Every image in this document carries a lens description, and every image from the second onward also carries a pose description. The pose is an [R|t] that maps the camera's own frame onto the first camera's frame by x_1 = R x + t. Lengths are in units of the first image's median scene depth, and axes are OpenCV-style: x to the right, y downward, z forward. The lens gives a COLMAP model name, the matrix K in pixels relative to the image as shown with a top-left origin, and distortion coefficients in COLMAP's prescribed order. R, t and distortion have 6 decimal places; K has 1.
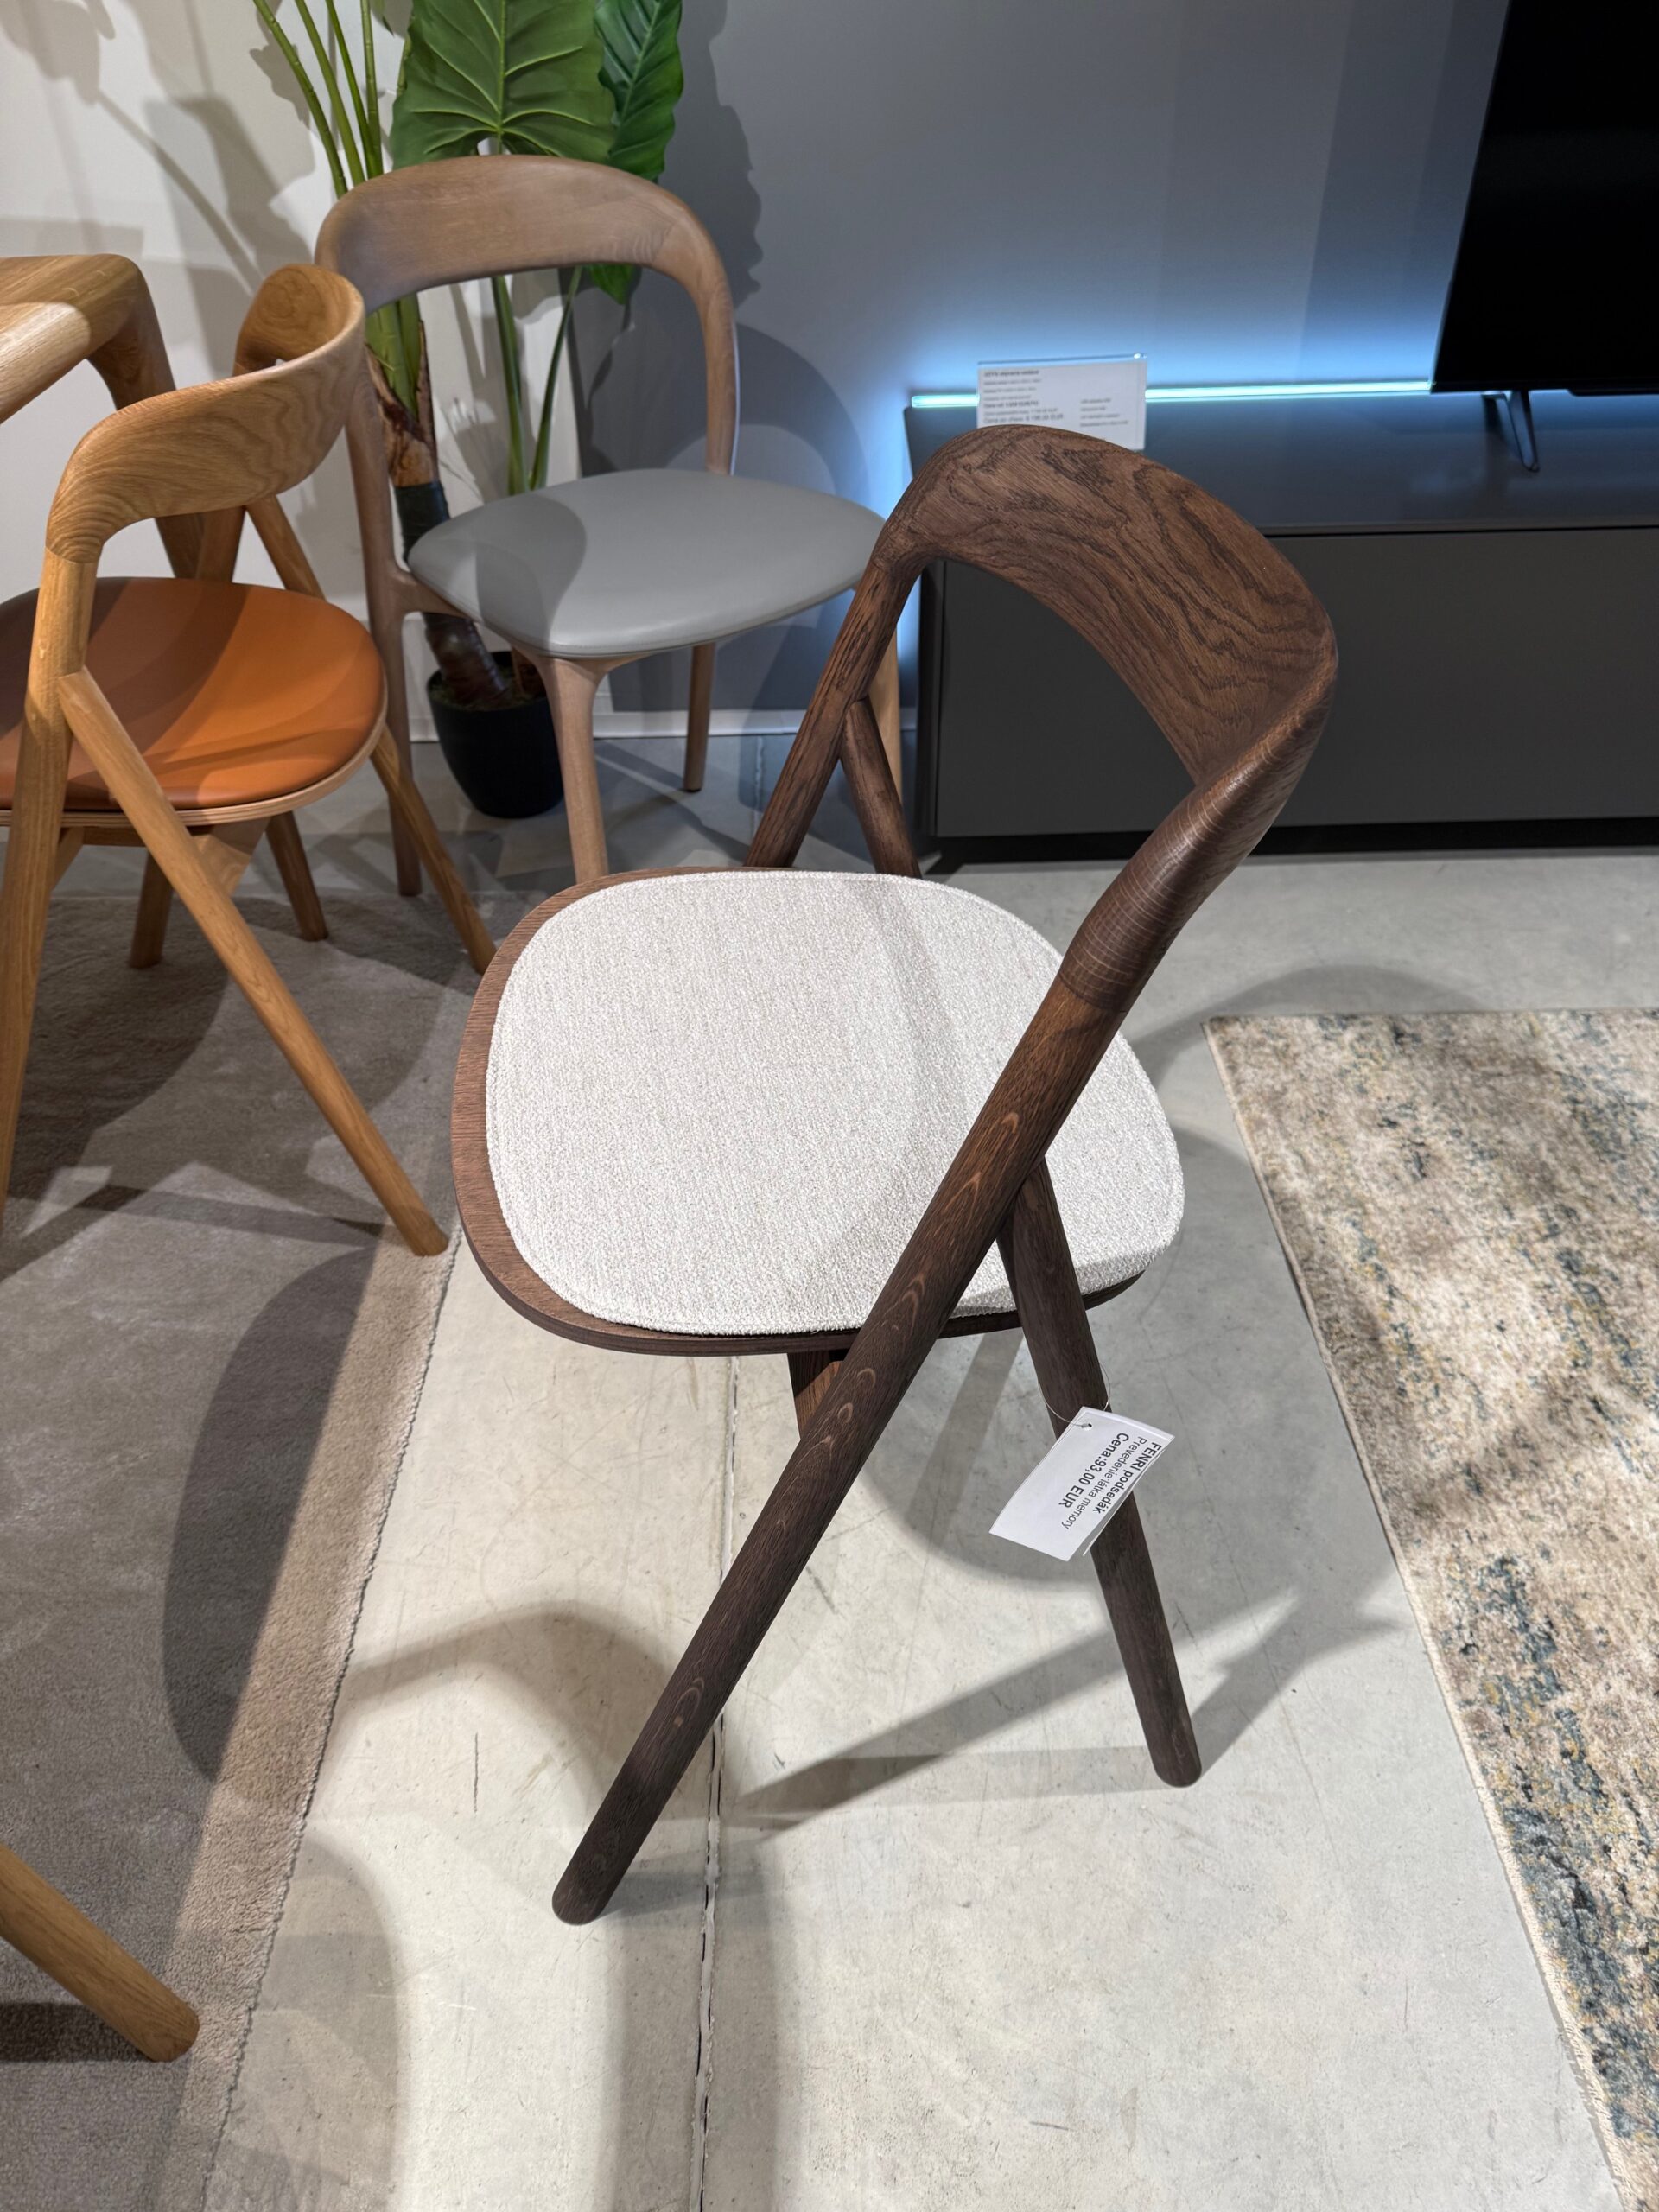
lens RADIAL K [[1607.5, 0, 807.0], [0, 1607.5, 1088.2], [0, 0, 1]] dist [0.004934, -0.007569]
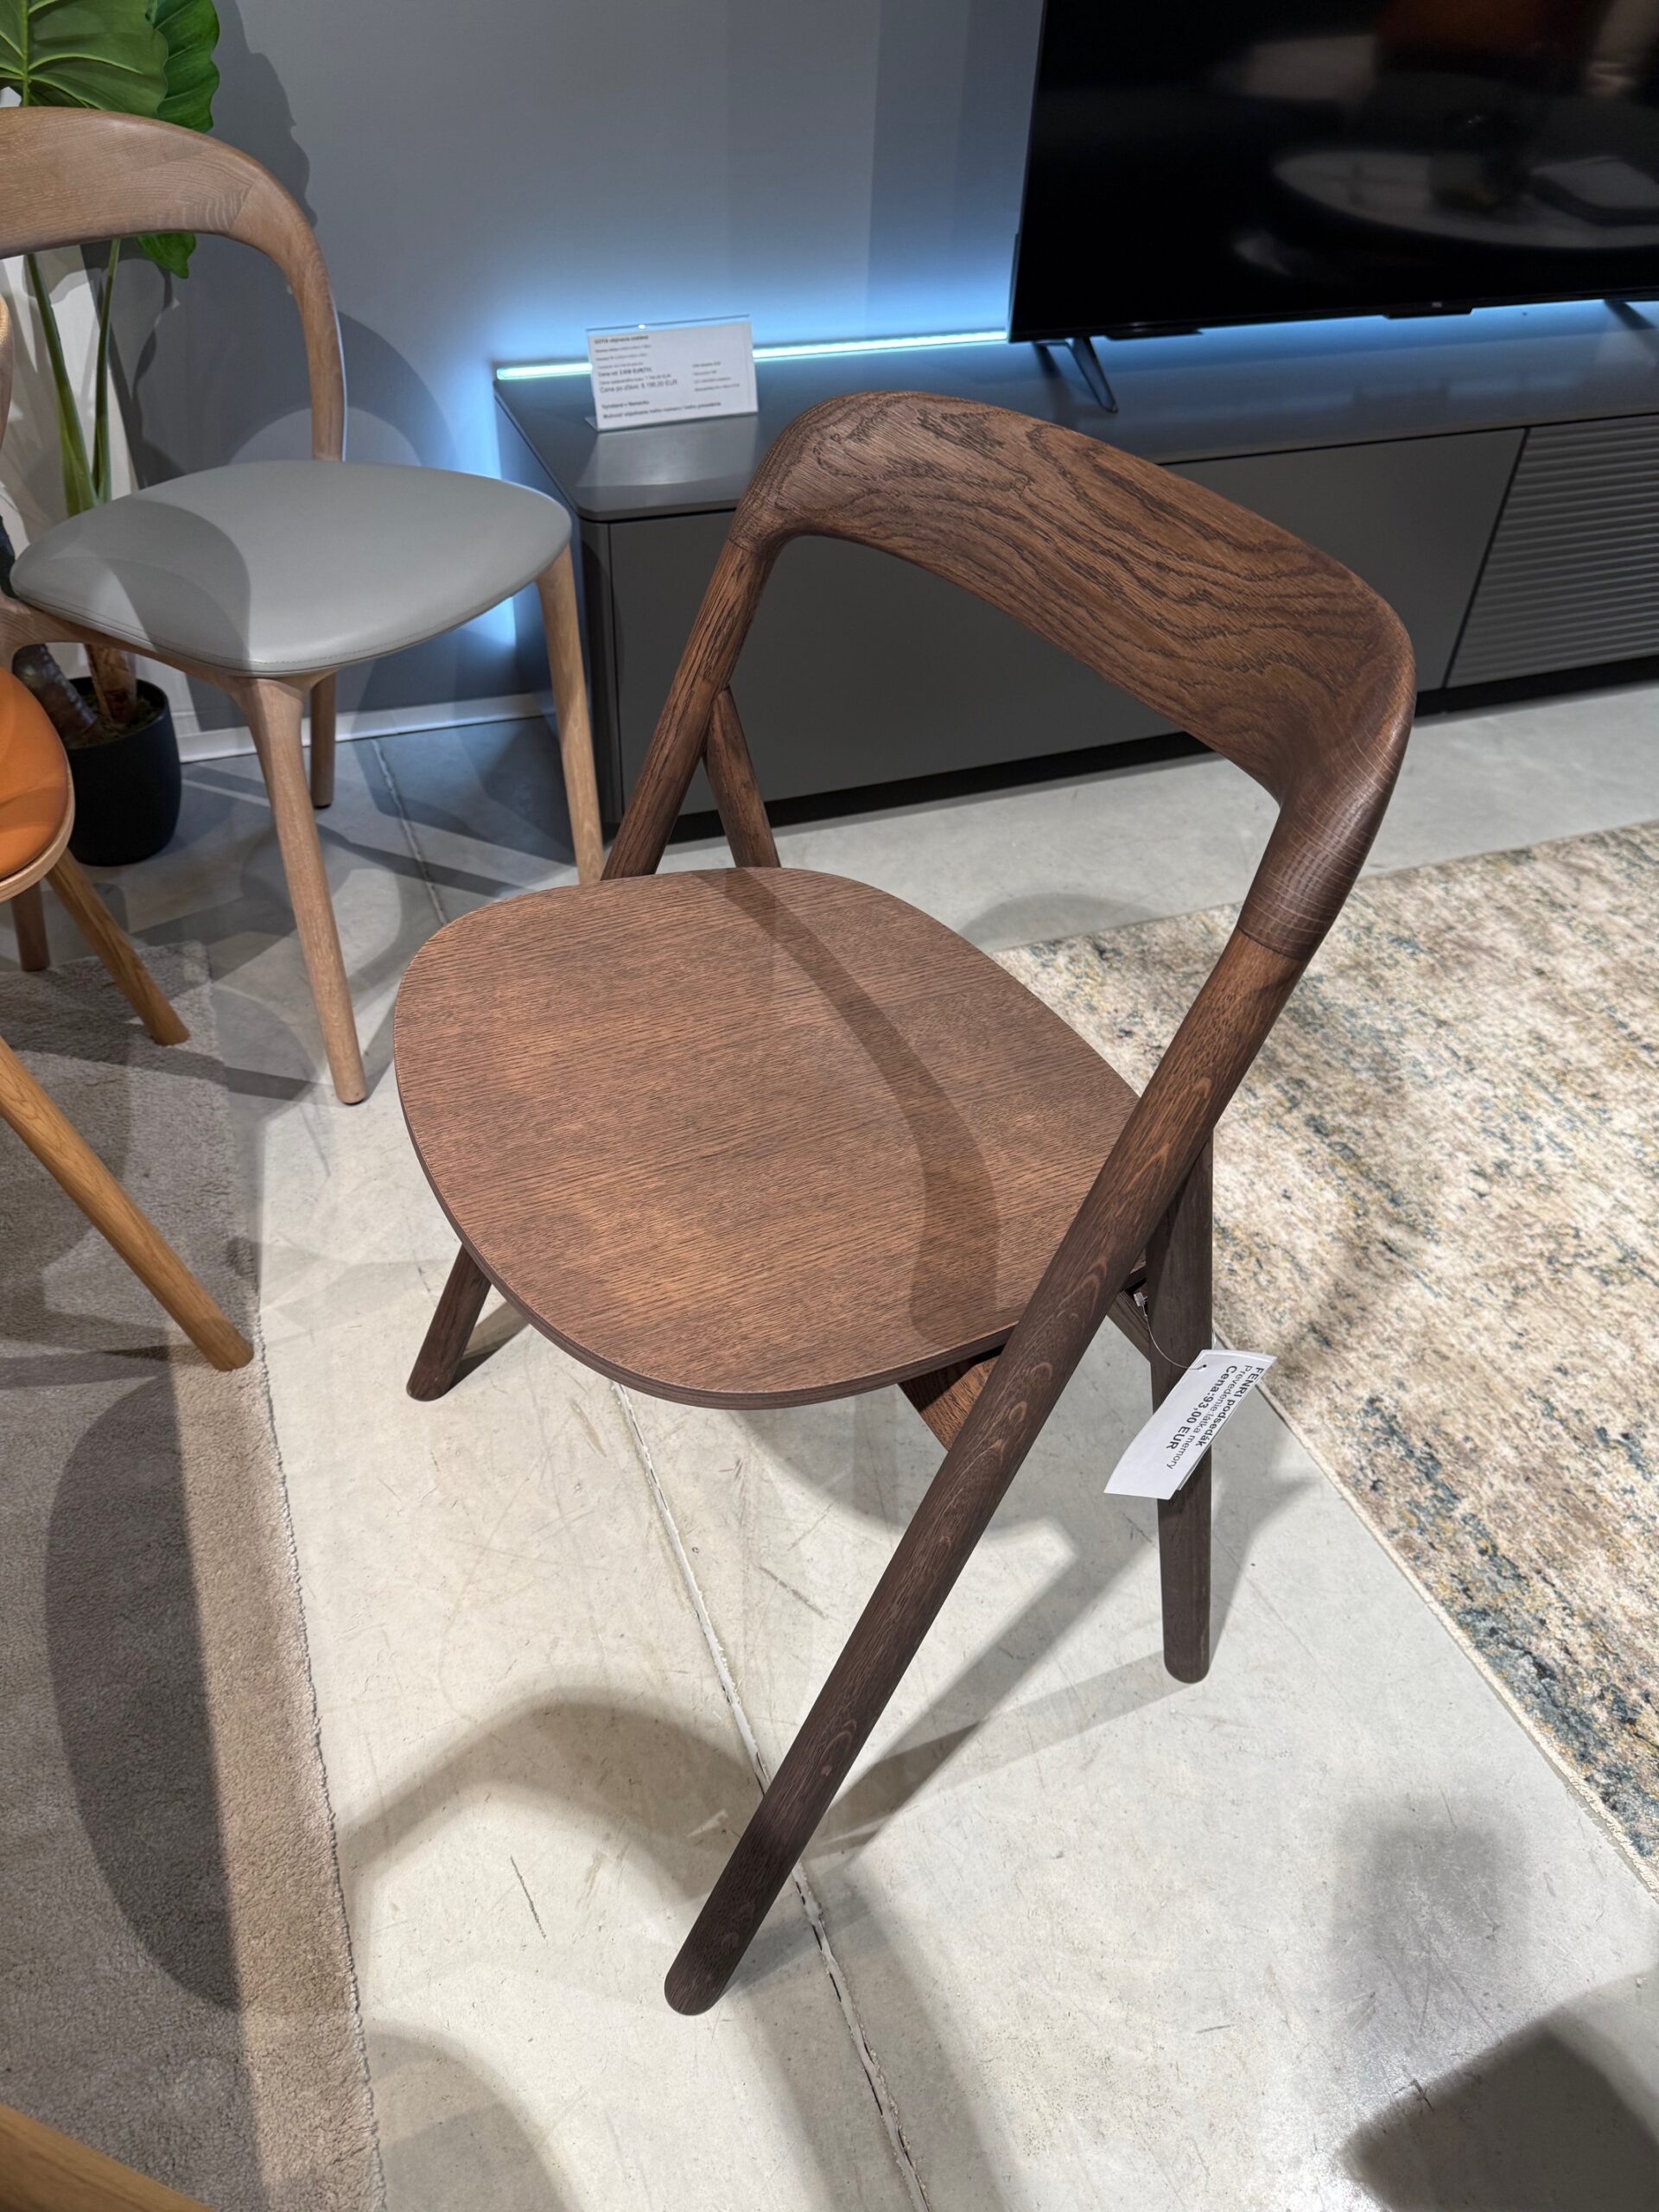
lens RADIAL K [[1602.1, 0, 829.5], [0, 1602.1, 1106.0], [0, 0, 1]] dist [0.019599, -0.027753]
pose [[0.930923, -0.187983, 0.313122, -0.224901], [0.178741, 0.982171, 0.058242, -0.037668], [-0.318488, 0.001749, 0.947925, 0.067039]]
